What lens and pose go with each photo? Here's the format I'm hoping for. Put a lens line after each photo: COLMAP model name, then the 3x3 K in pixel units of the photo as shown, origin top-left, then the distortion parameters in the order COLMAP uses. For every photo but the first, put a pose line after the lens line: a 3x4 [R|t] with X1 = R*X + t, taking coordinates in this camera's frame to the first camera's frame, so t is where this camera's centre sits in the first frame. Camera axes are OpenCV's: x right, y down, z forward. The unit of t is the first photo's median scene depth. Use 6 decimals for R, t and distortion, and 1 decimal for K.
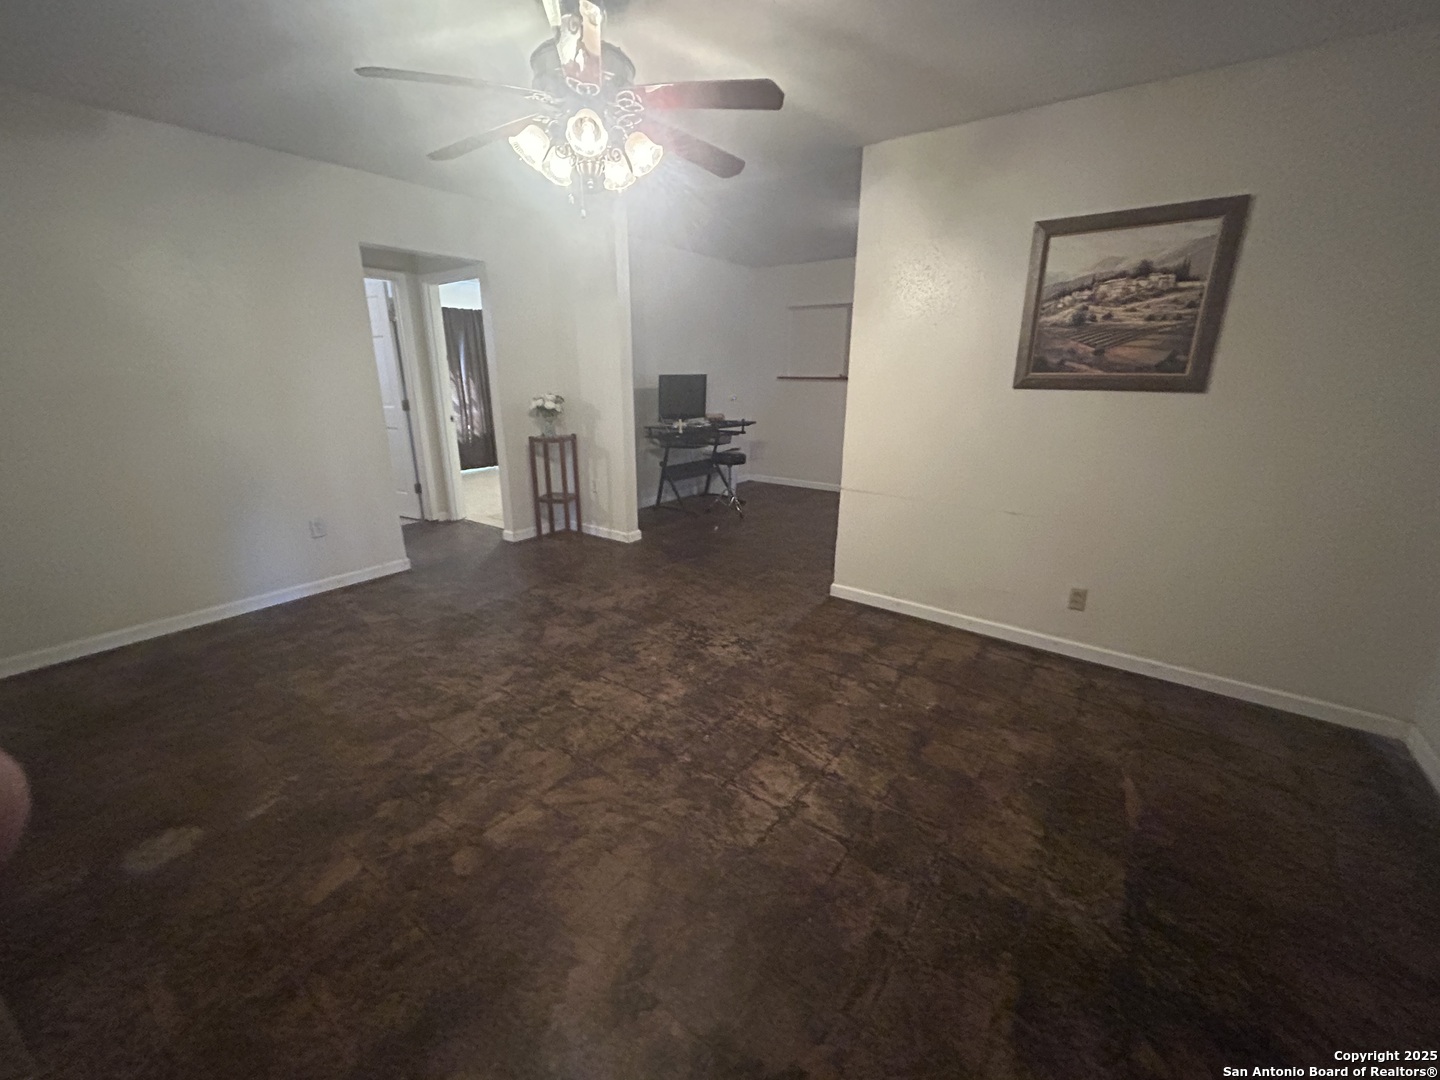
lens RADIAL K [[579.9, 0, 716.5], [0, 579.9, 538.6], [0, 0, 1]] dist [-0.002938, -0.000511]
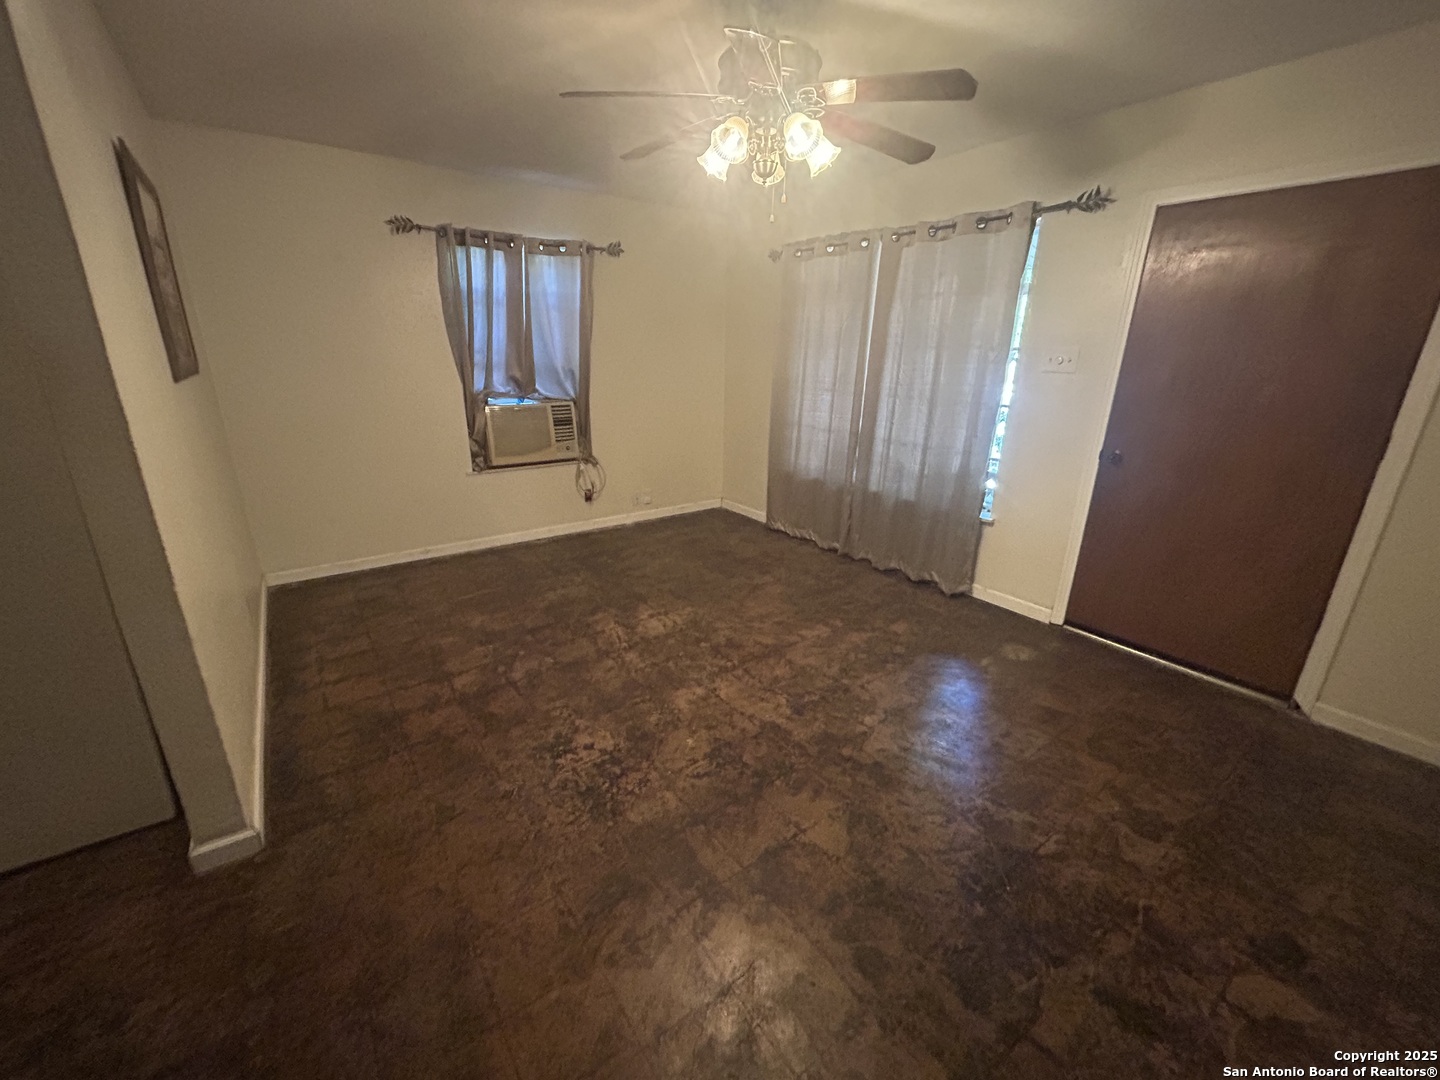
lens RADIAL K [[579.9, 0, 716.5], [0, 579.9, 538.6], [0, 0, 1]] dist [-0.002938, -0.000511]
pose [[-0.954402, -0.111521, 0.276910, -0.357179], [0.062852, 0.831741, 0.551595, -0.486556], [-0.291832, 0.543848, -0.786806, 1.586930]]
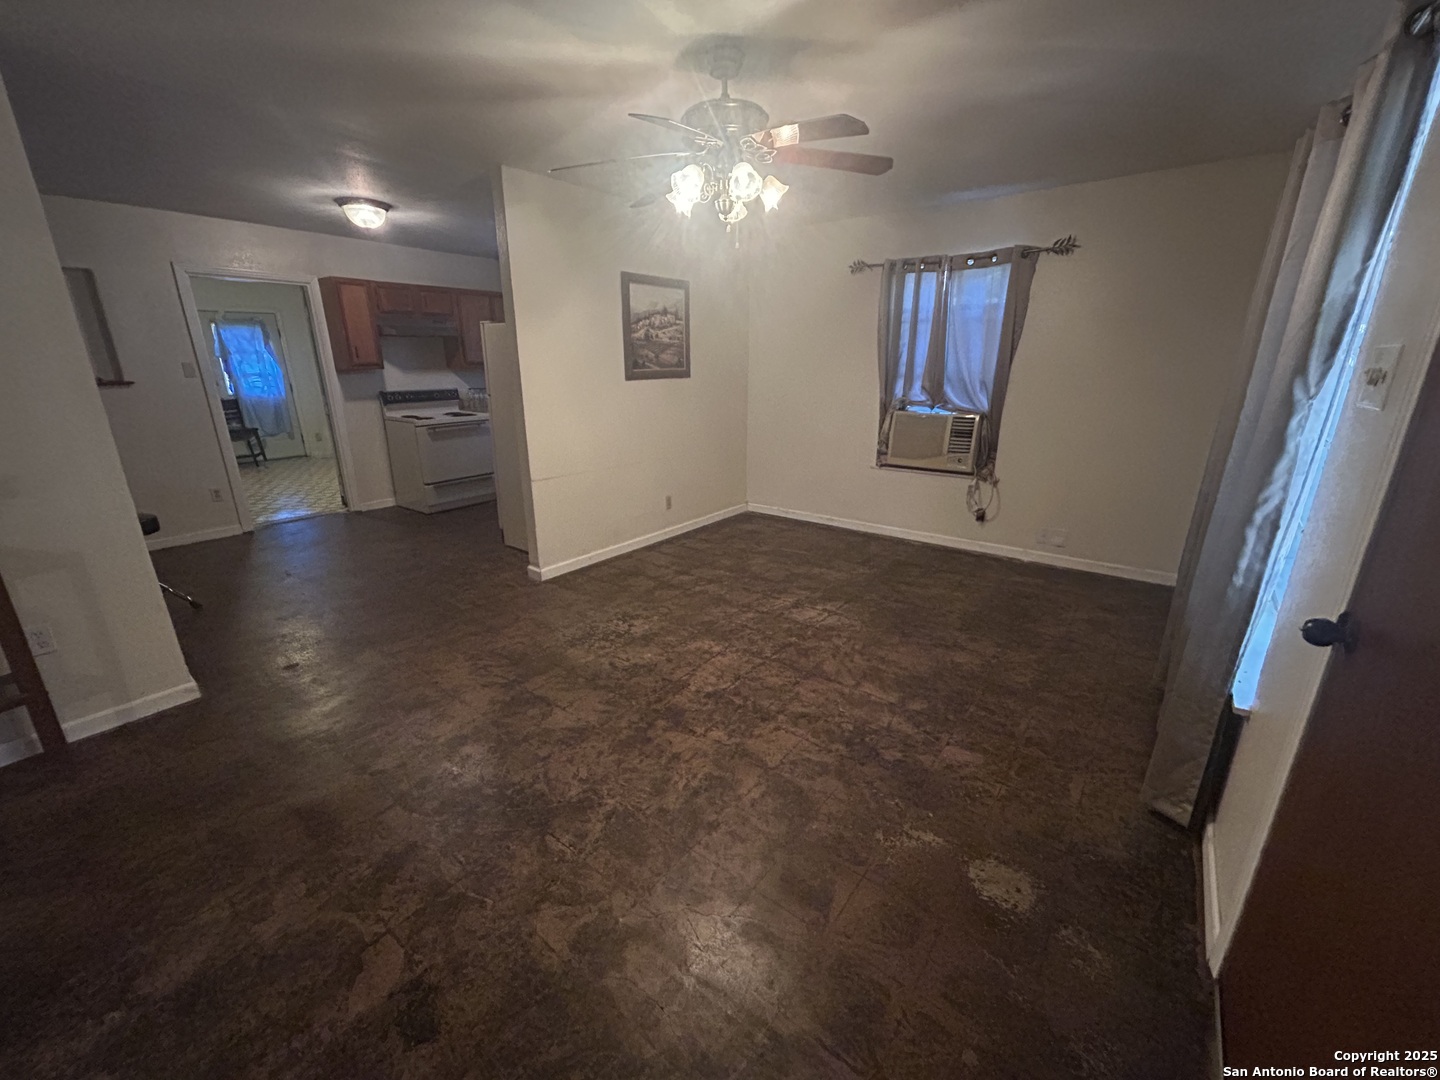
lens RADIAL K [[579.9, 0, 716.5], [0, 579.9, 538.6], [0, 0, 1]] dist [-0.002938, -0.000511]
pose [[0.018062, -0.303784, 0.952570, -1.122479], [0.282429, 0.915475, 0.286599, -0.268467], [-0.959118, 0.263856, 0.102333, 0.790283]]
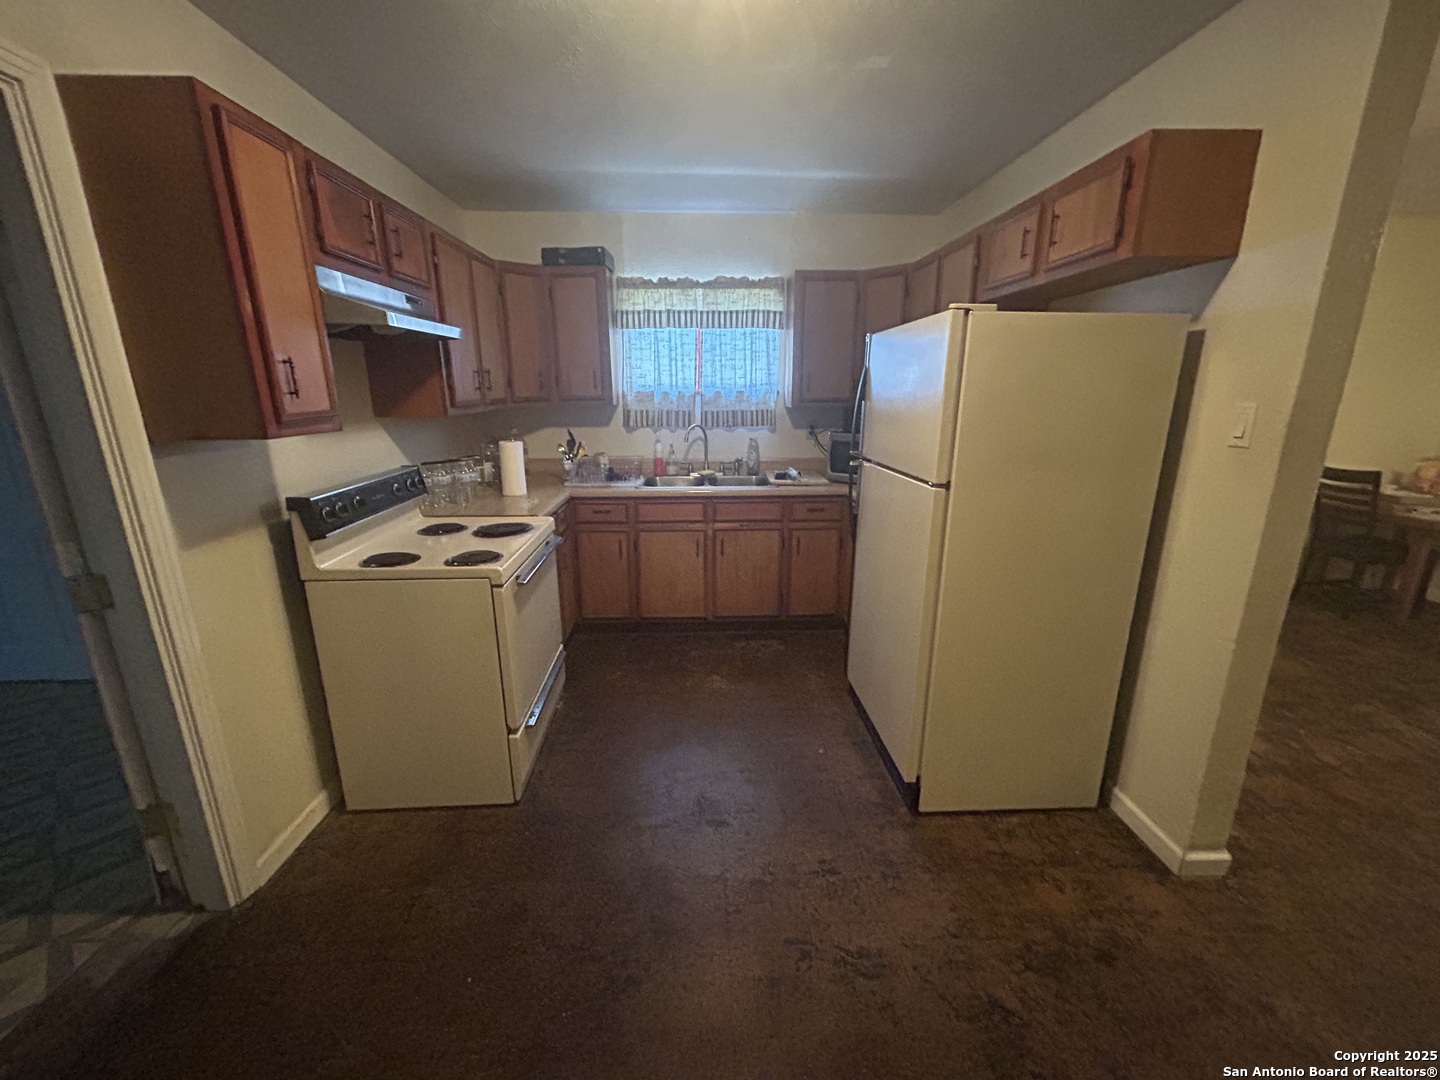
lens RADIAL K [[583.8, 0, 720.0], [0, 583.8, 540.0], [0, 0, 1]] dist [-0.000467, 0.000249]
pose [[-0.631933, -0.201339, 0.748414, 0.218863], [0.214880, 0.882293, 0.418791, -0.639858], [-0.744639, 0.425467, -0.514286, 2.055375]]
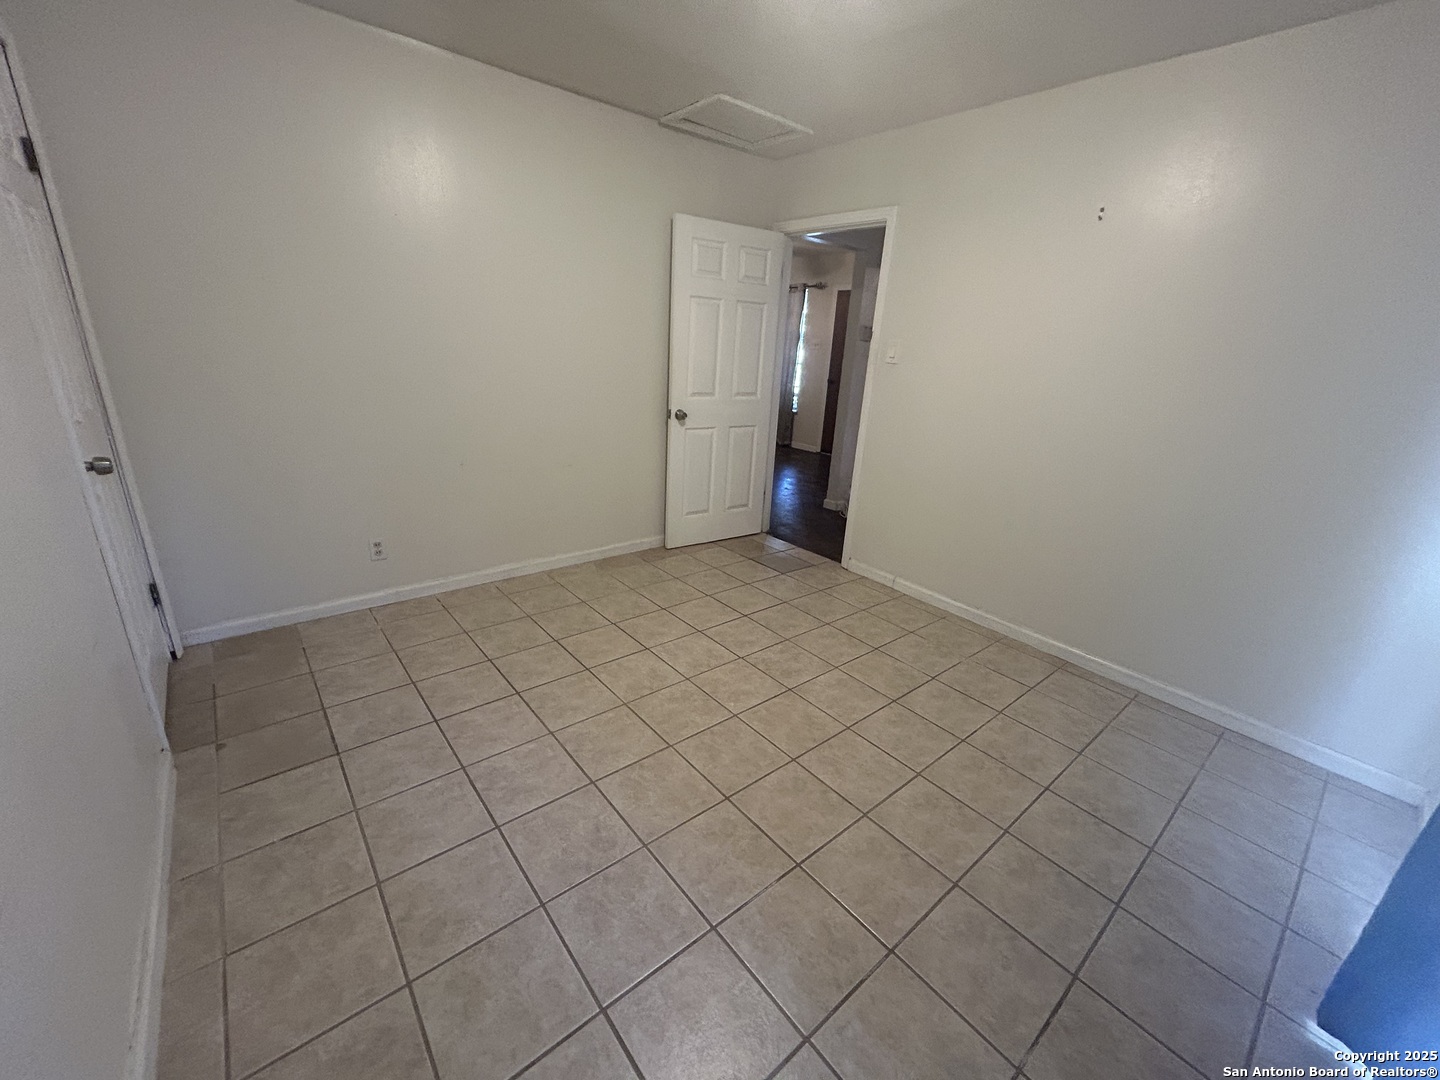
lens RADIAL K [[579.9, 0, 716.5], [0, 579.9, 538.6], [0, 0, 1]] dist [-0.002938, -0.000511]
pose [[-0.969384, -0.130225, 0.208172, -0.898621], [0.011850, 0.821985, 0.569386, -0.976938], [-0.245262, 0.554421, -0.795276, 3.304322]]
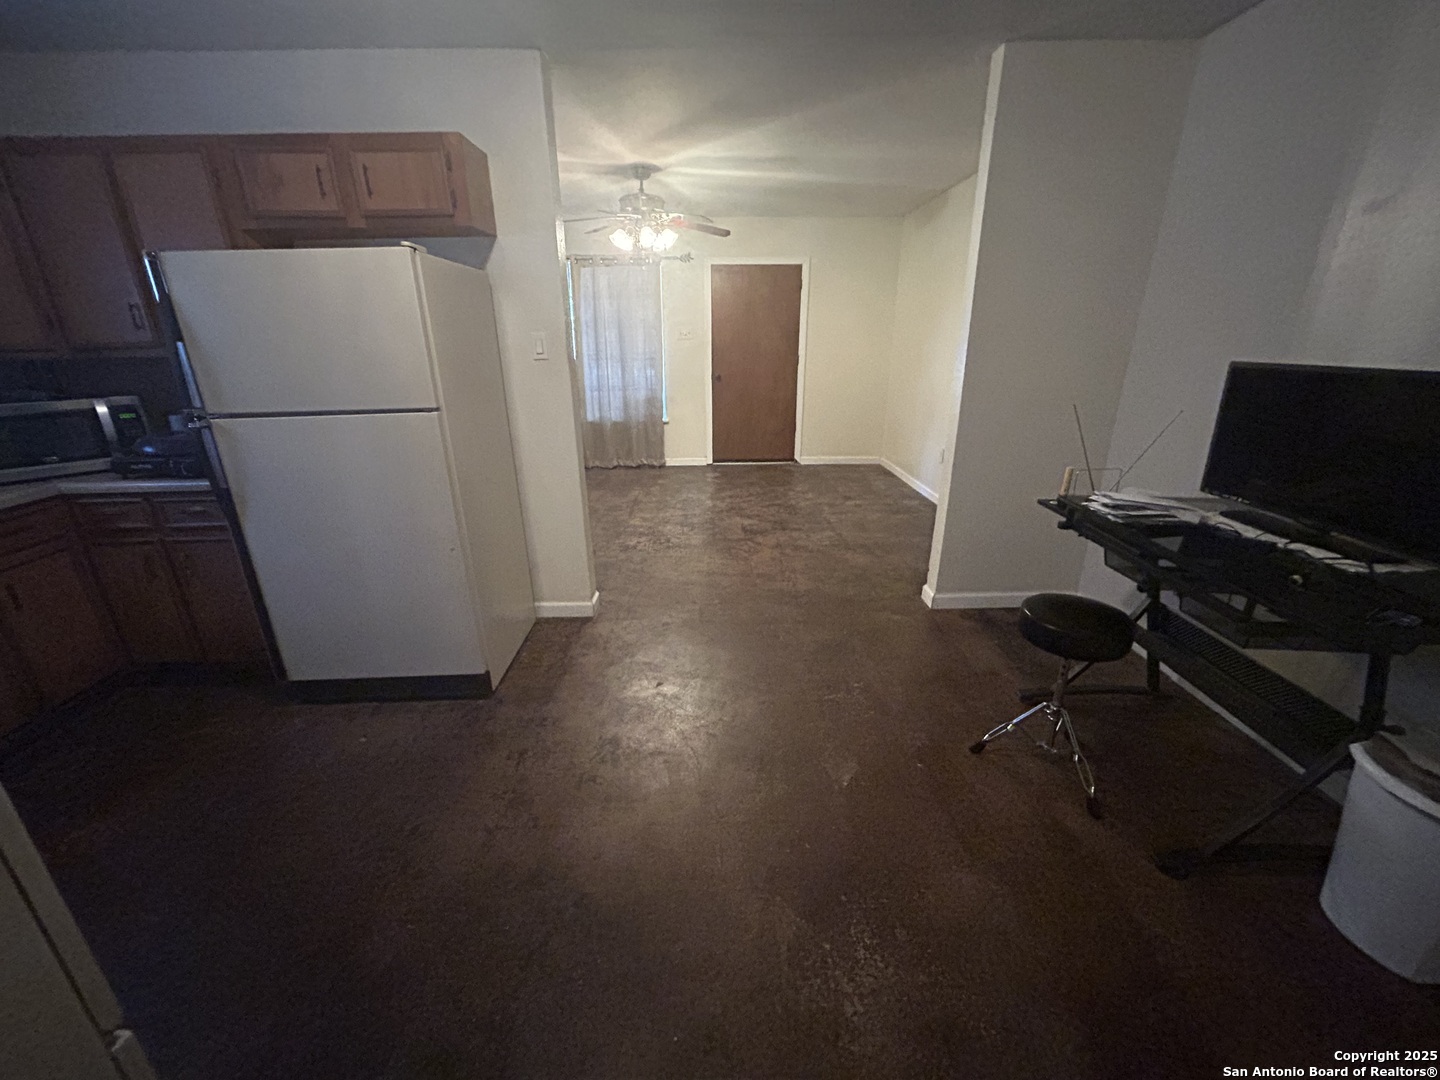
lens RADIAL K [[583.8, 0, 720.0], [0, 583.8, 540.0], [0, 0, 1]] dist [-0.000467, 0.000249]
pose [[-0.789240, 0.209393, -0.577282, 0.768333], [-0.166410, 0.831966, 0.529283, -0.683033], [0.591108, 0.513797, -0.621775, 2.275667]]
